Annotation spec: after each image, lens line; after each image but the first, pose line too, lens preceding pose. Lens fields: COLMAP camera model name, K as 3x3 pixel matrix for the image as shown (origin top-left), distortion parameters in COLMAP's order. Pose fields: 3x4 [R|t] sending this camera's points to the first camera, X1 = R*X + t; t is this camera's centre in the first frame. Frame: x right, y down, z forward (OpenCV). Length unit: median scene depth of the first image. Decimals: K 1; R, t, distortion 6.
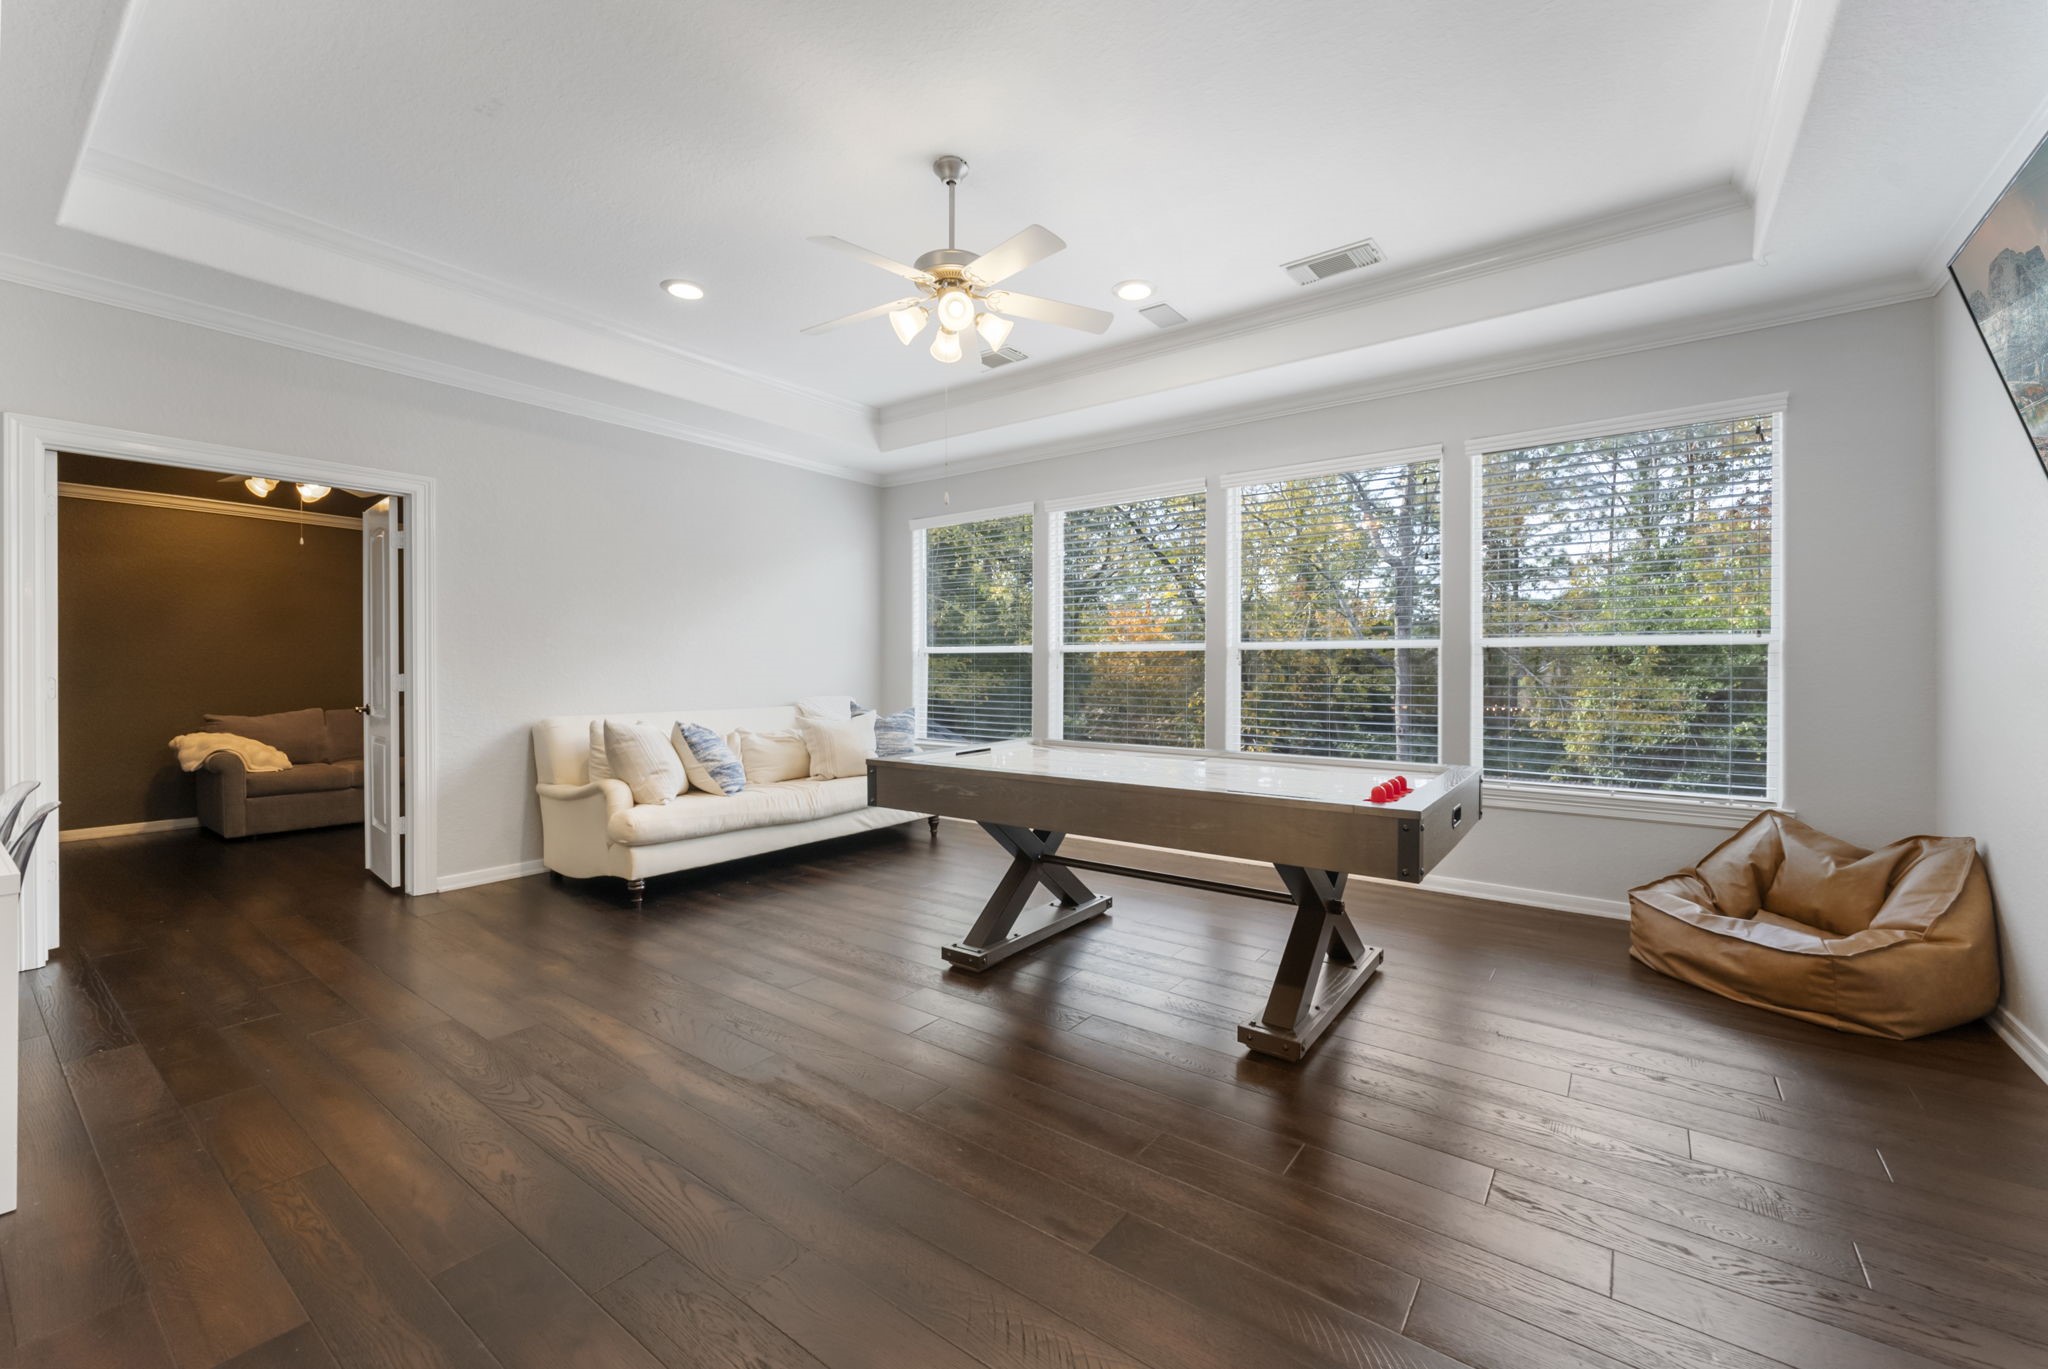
lens RADIAL K [[840.2, 0, 1028.4], [0, 840.2, 677.5], [0, 0, 1]] dist [0.002552, -0.000509]
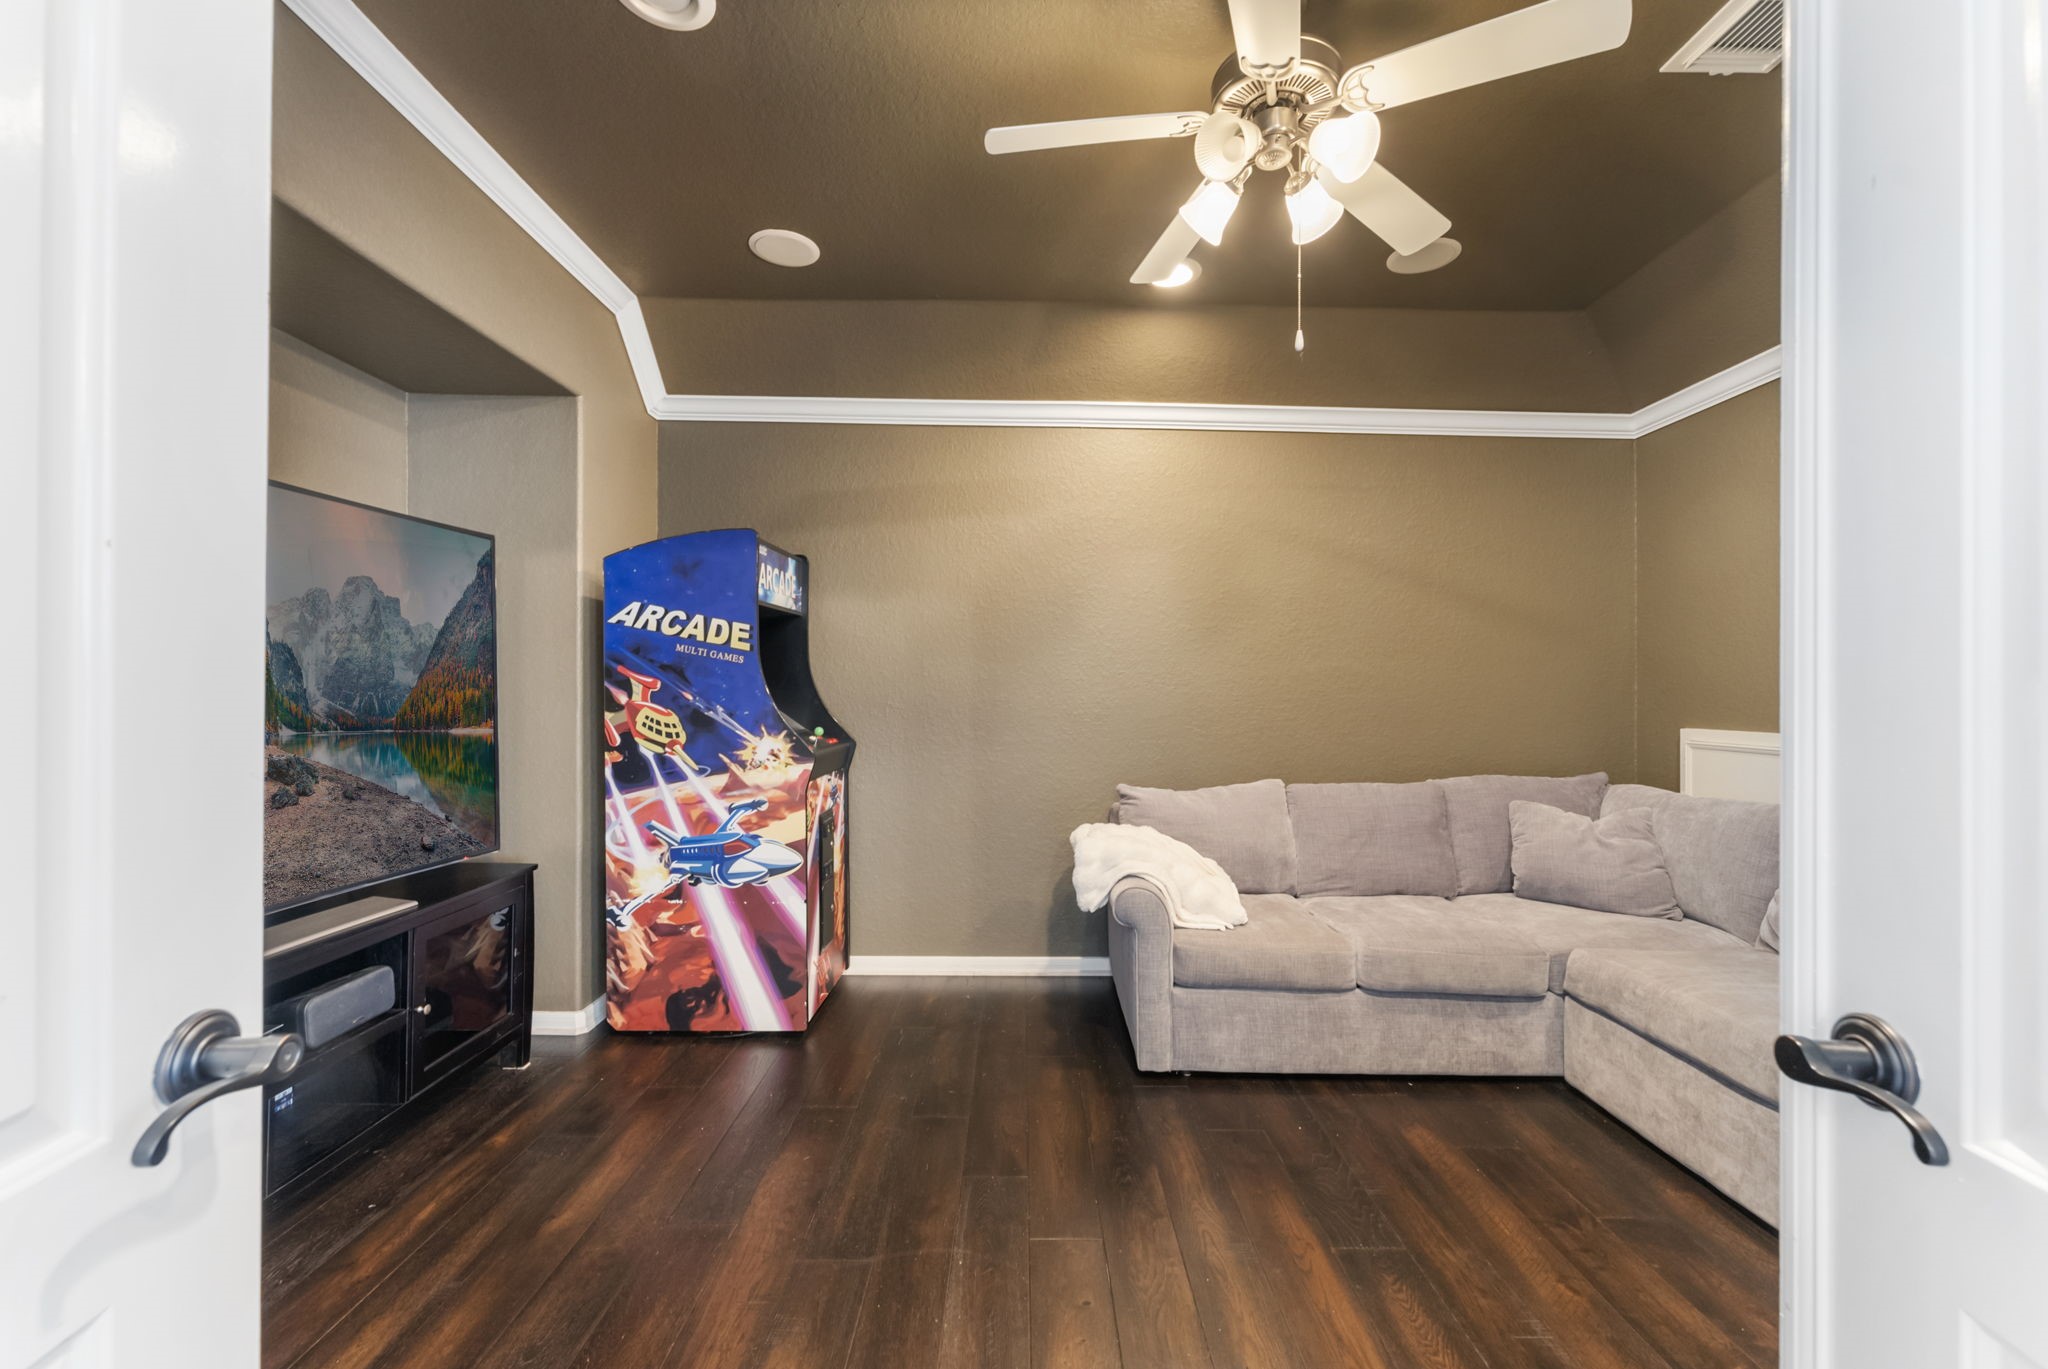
lens RADIAL K [[840.2, 0, 1025.8], [0, 840.2, 697.6], [0, 0, 1]] dist [0.002552, -0.000509]
pose [[0.607595, -0.002258, -0.794243, -0.609000], [-0.011635, 0.999863, -0.011743, -0.007994], [0.794161, 0.016376, 0.607486, 0.650425]]
